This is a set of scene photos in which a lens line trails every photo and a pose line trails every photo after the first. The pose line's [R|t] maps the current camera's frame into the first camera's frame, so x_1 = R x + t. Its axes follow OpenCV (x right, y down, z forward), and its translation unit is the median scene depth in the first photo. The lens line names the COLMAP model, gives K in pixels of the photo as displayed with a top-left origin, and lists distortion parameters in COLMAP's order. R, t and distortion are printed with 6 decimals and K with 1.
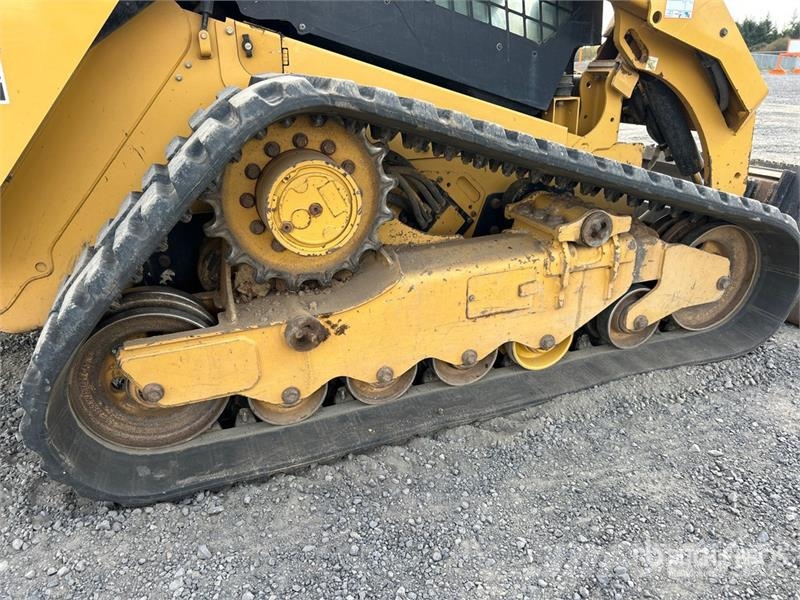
lens RADIAL K [[595.5, 0, 400.0], [0, 595.5, 300.0], [0, 0, 1]] dist [0.082547, -0.096157]
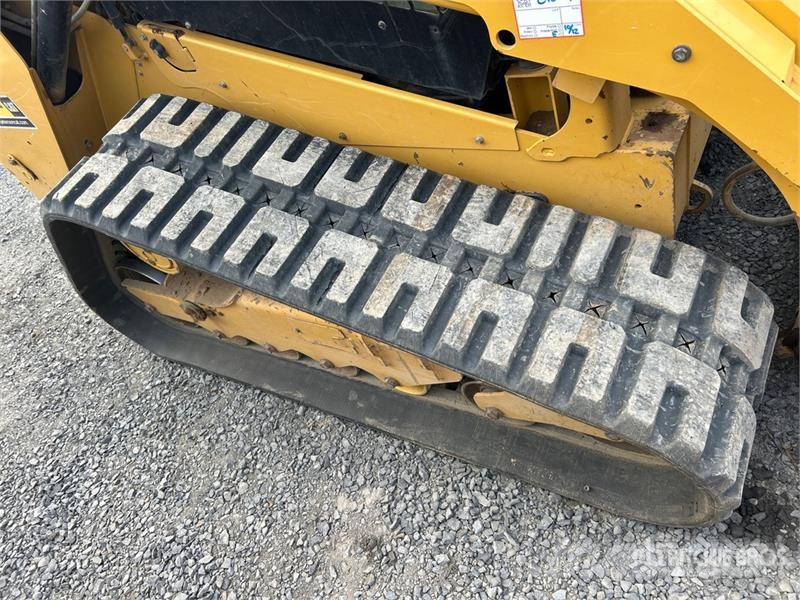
lens RADIAL K [[630.9, 0, 400.0], [0, 630.9, 300.0], [0, 0, 1]] dist [-0.005673, -0.010232]
pose [[0.581425, 0.427762, -0.692072, 0.851284], [0.034348, 0.836966, 0.546176, -0.590949], [0.812874, -0.341332, 0.471940, 0.631358]]
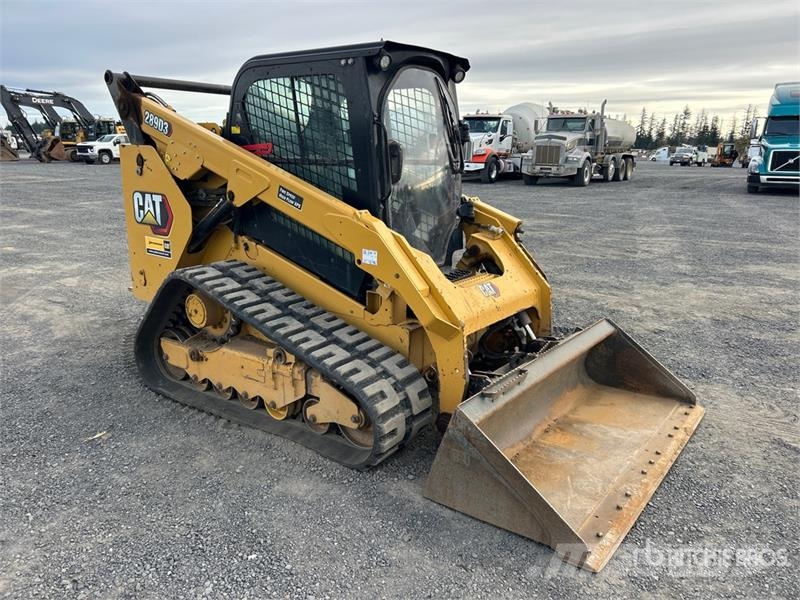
lens RADIAL K [[630.9, 0, 400.0], [0, 630.9, 300.0], [0, 0, 1]] dist [-0.005673, -0.010232]
pose [[0.536342, 0.222722, -0.814083, 2.137545], [-0.324685, 0.944772, 0.044565, -0.498750], [0.779049, 0.240418, 0.579036, 0.020150]]
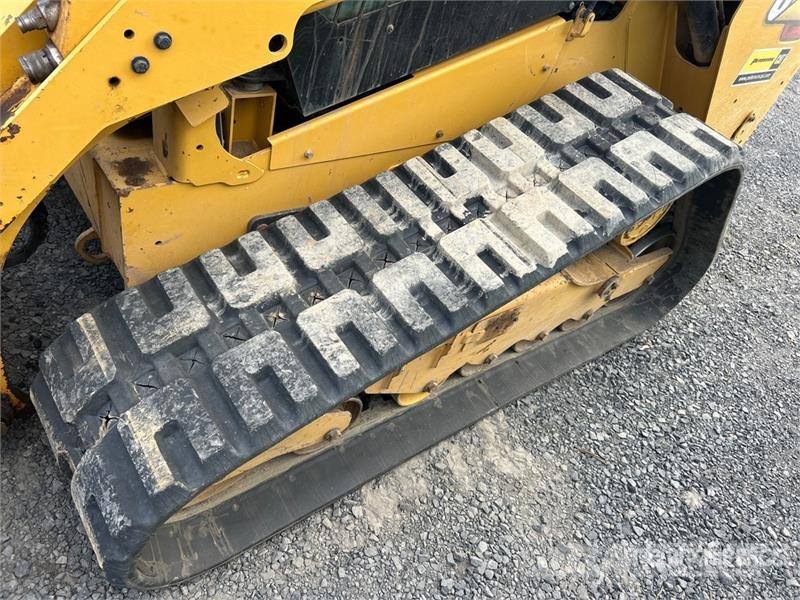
lens RADIAL K [[595.5, 0, 400.0], [0, 595.5, 300.0], [0, 0, 1]] dist [0.082547, -0.096157]
pose [[0.928674, -0.027097, 0.369905, -1.725606], [-0.124059, 0.917189, 0.378646, -0.202500], [-0.349533, -0.397529, 0.848408, -0.280058]]
